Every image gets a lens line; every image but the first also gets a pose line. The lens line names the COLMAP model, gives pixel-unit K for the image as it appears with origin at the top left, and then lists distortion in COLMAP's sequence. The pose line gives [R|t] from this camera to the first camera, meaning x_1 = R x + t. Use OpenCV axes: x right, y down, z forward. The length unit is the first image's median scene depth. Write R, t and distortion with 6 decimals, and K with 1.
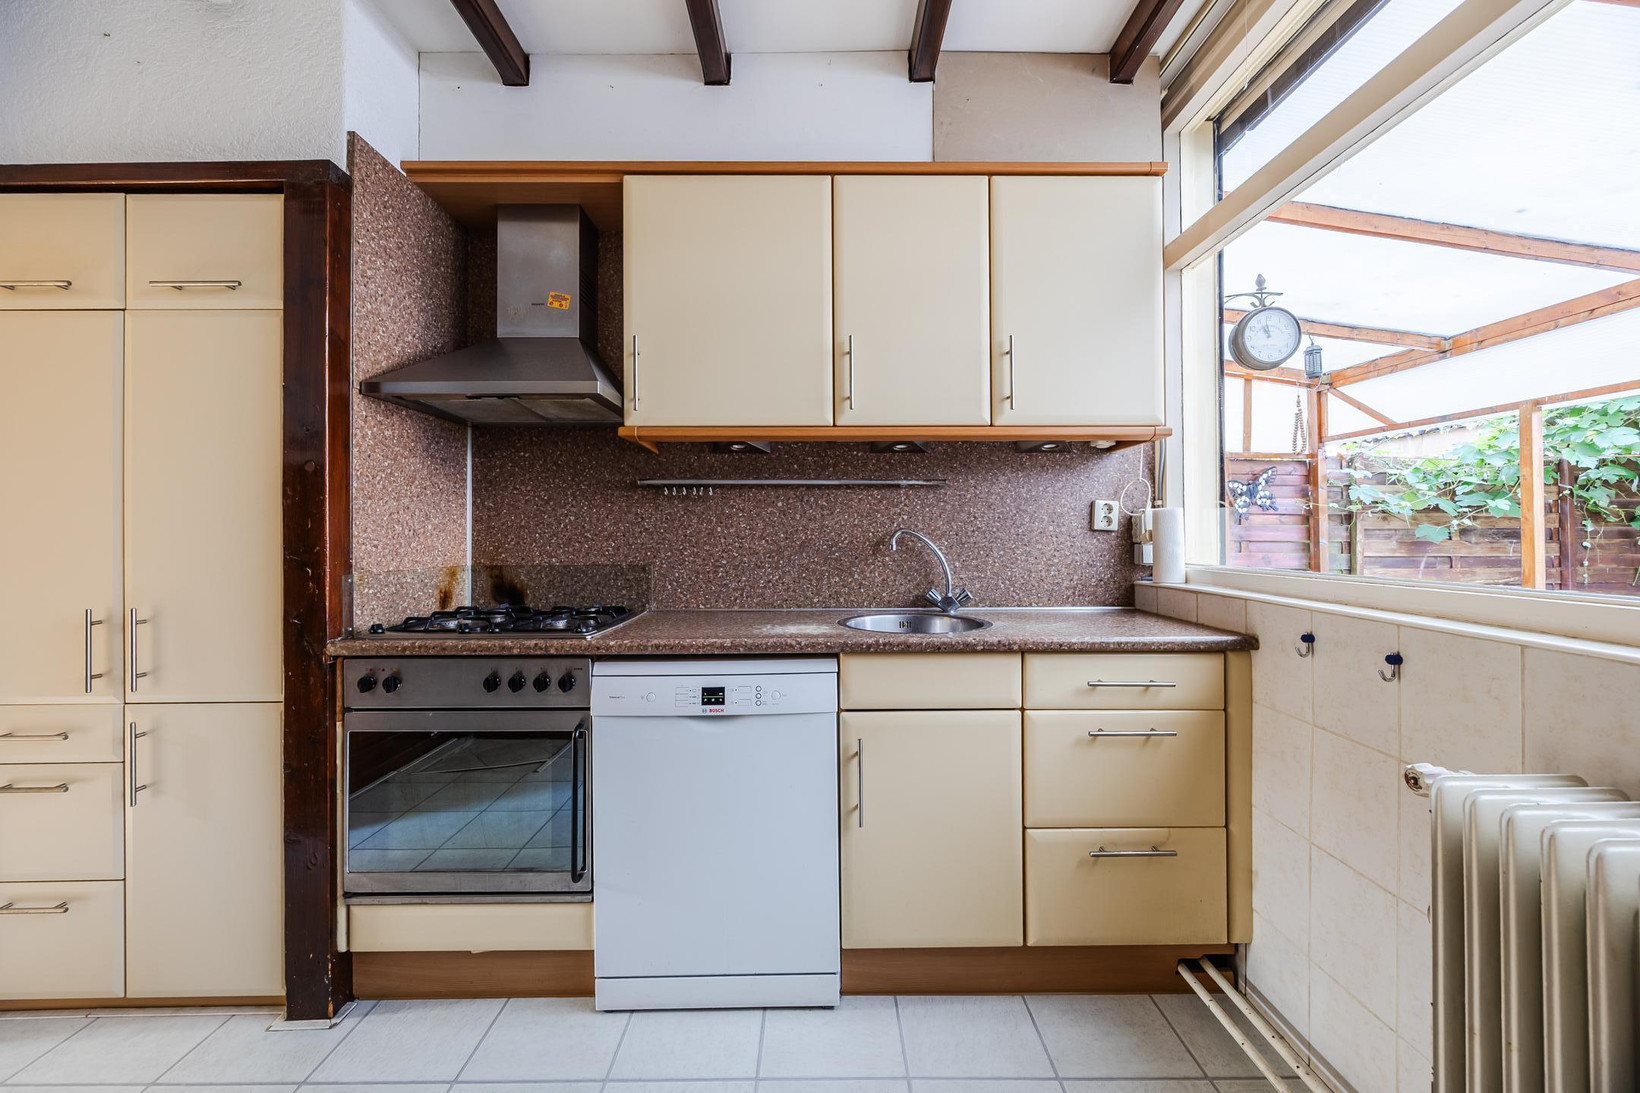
lens RADIAL K [[628.6, 0, 820.3], [0, 628.6, 529.1], [0, 0, 1]] dist [-0.002661, -0.000145]
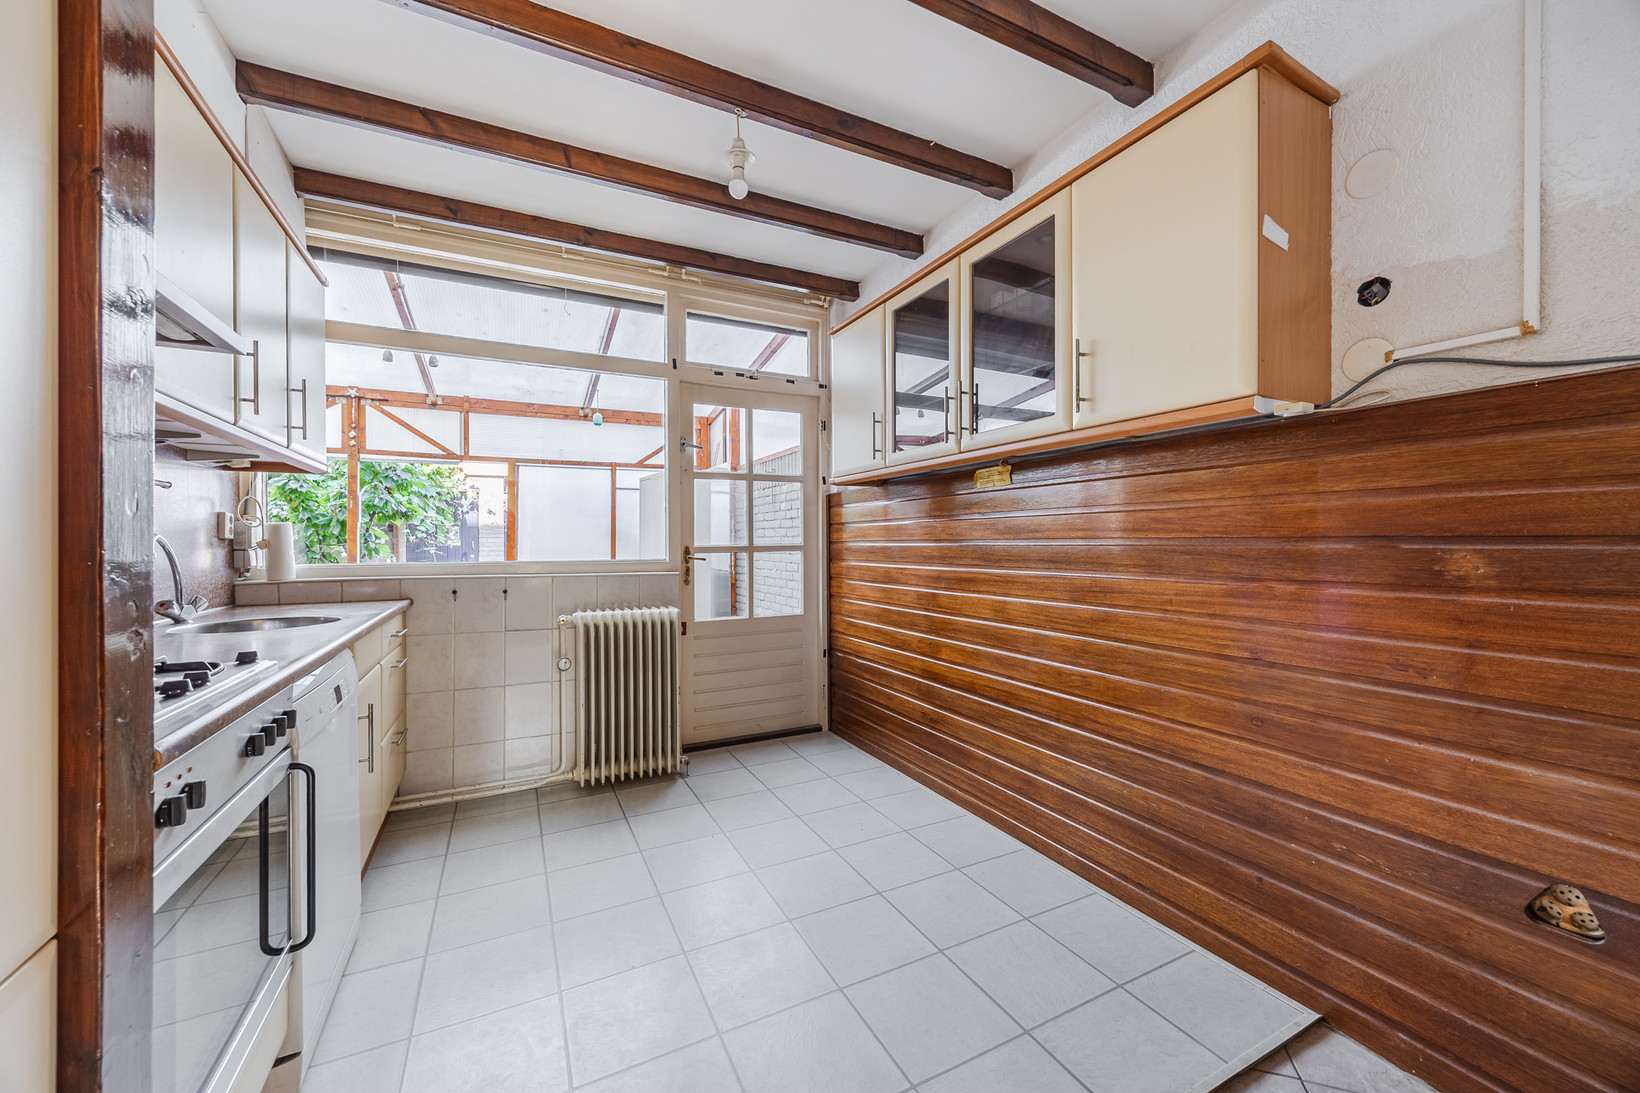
lens RADIAL K [[622.3, 0, 820.0], [0, 622.3, 541.6], [0, 0, 1]] dist [-0.001836, -0.000133]
pose [[-0.442133, 0.006669, 0.896925, -1.349646], [-0.002945, 0.999956, -0.008887, 0.017649], [-0.896944, -0.006571, -0.442094, 0.695926]]
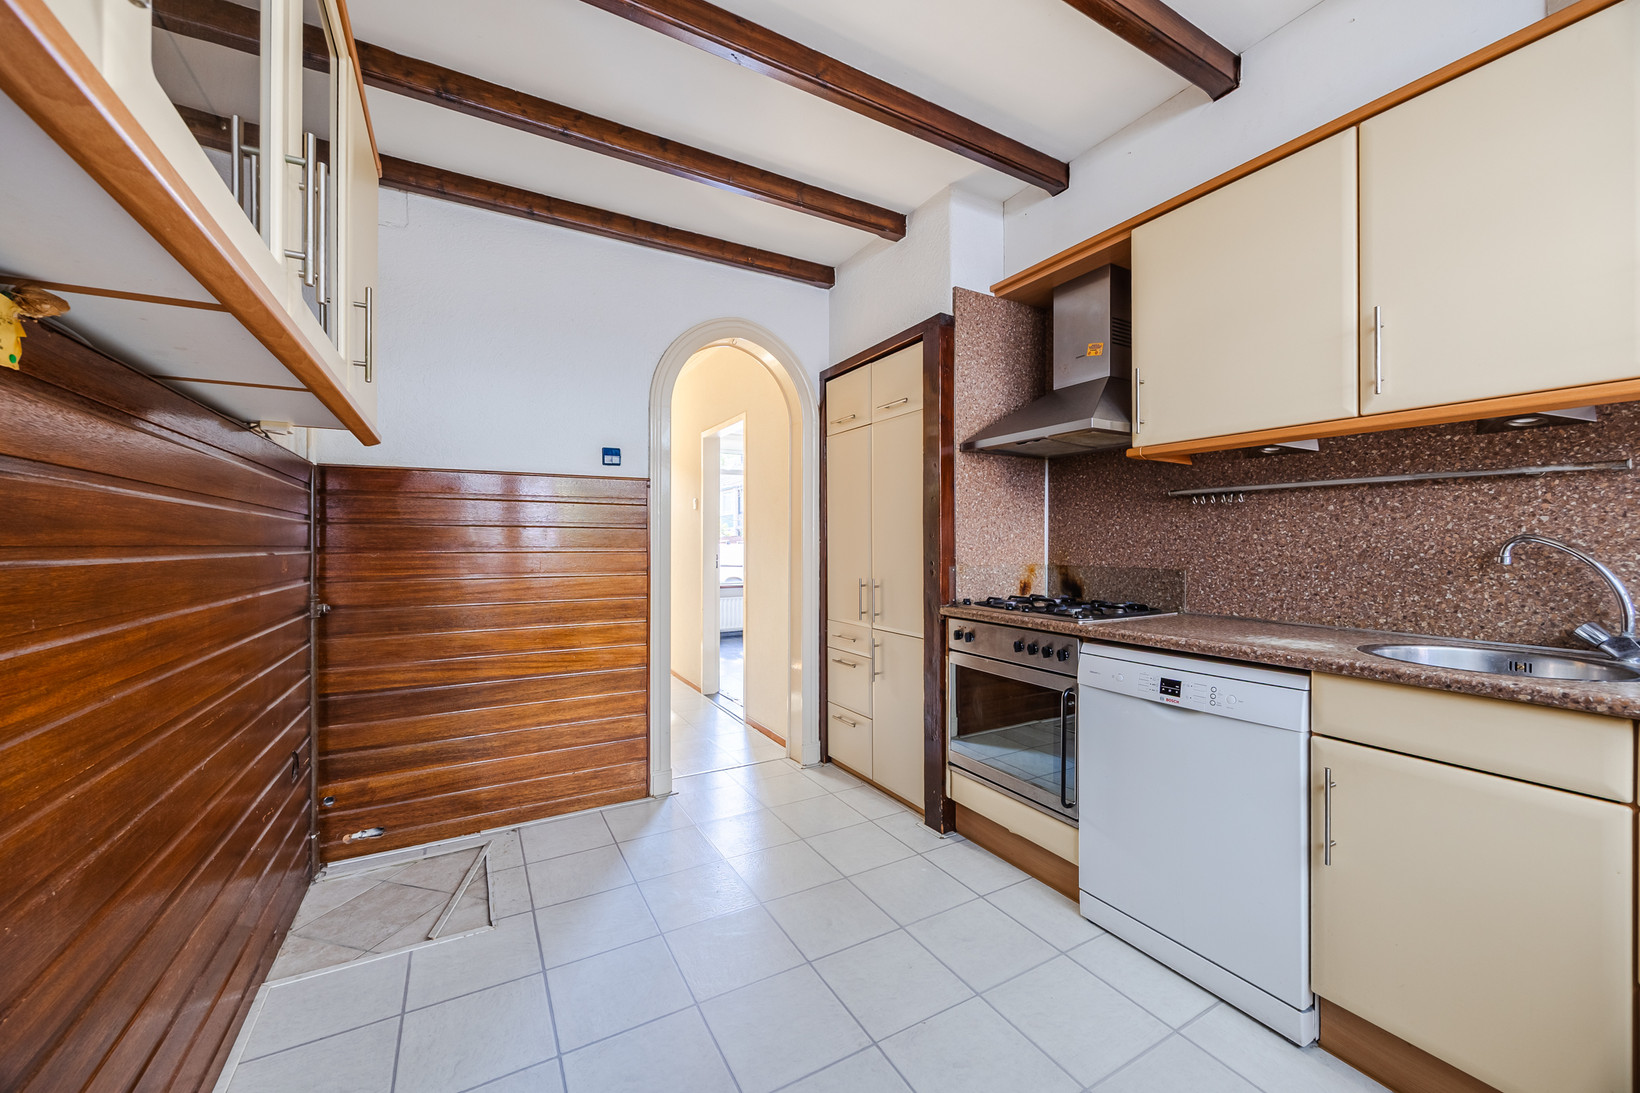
lens RADIAL K [[622.3, 0, 820.0], [0, 622.3, 541.6], [0, 0, 1]] dist [-0.001836, -0.000133]
pose [[0.486826, 0.003421, -0.873492, 0.456721], [0.004820, 0.999967, 0.006602, -0.001583], [0.873485, -0.007424, 0.486794, -0.067833]]
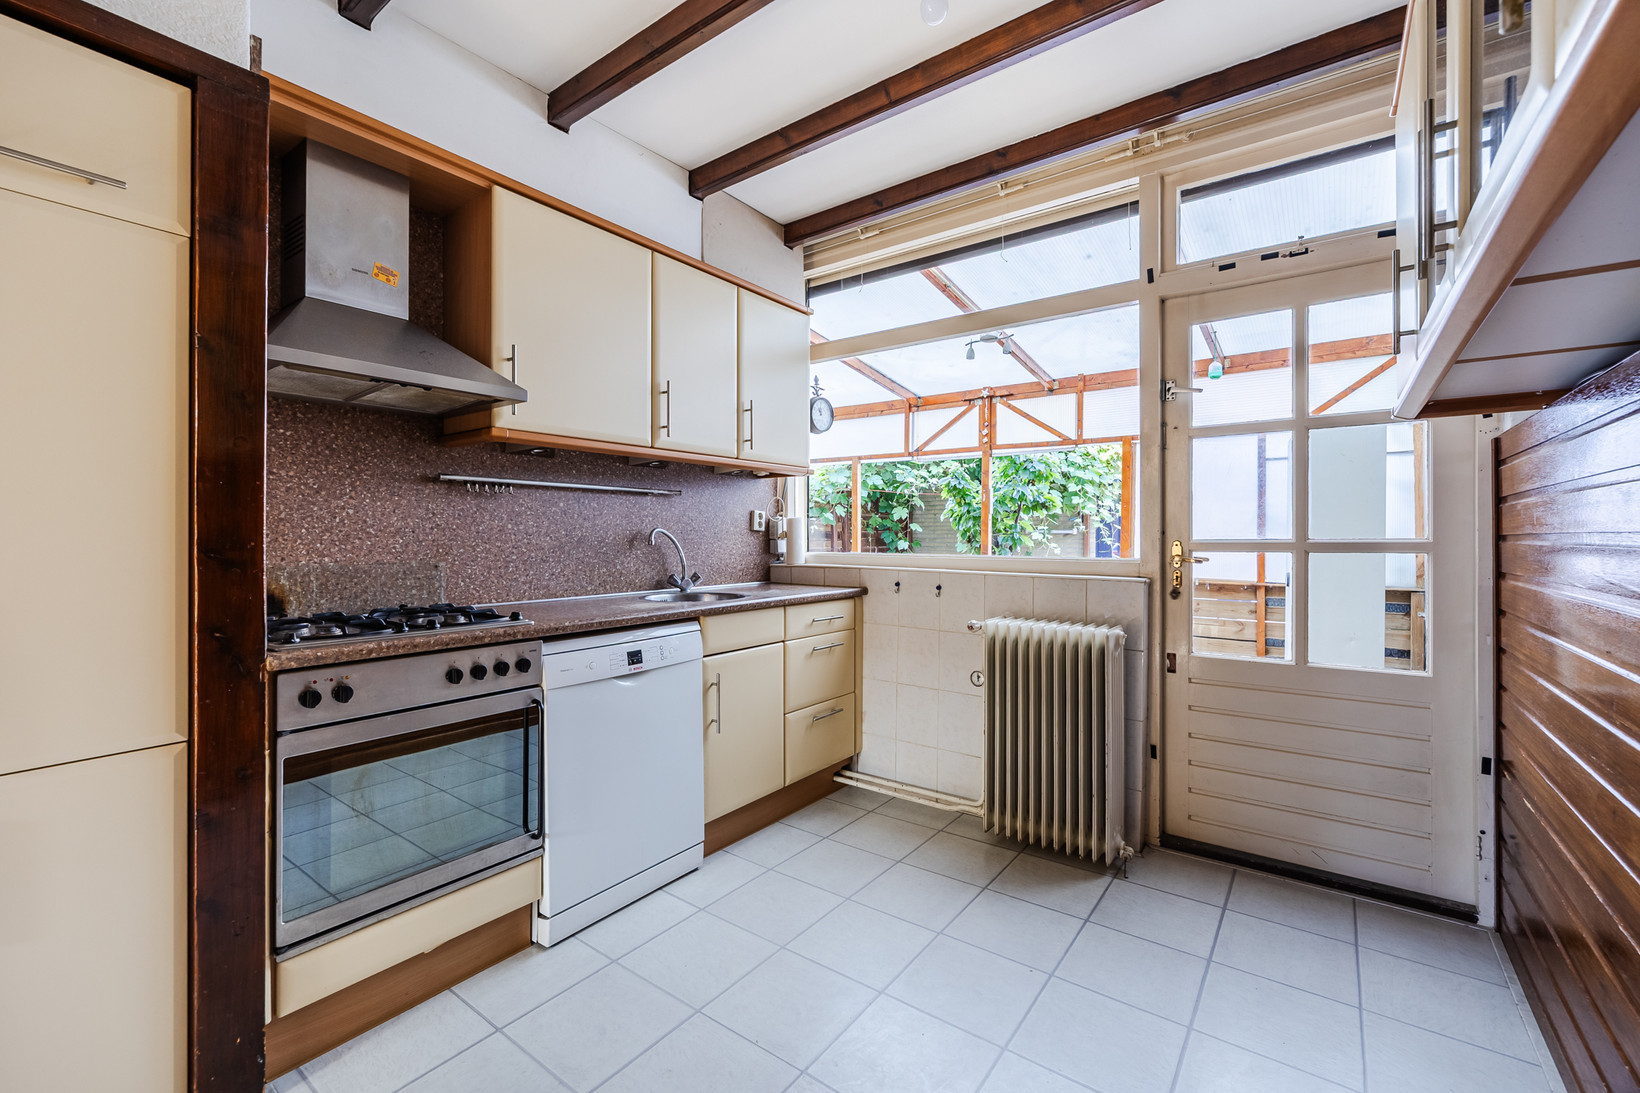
lens RADIAL K [[691.4, 0, 815.5], [0, 691.4, 530.7], [0, 0, 1]] dist [0.000092, -0.000106]
pose [[0.606198, 0.009012, 0.795263, -1.004962], [-0.011691, 0.999929, -0.002420, 0.005817], [-0.795228, -0.007831, 0.606260, -0.134907]]
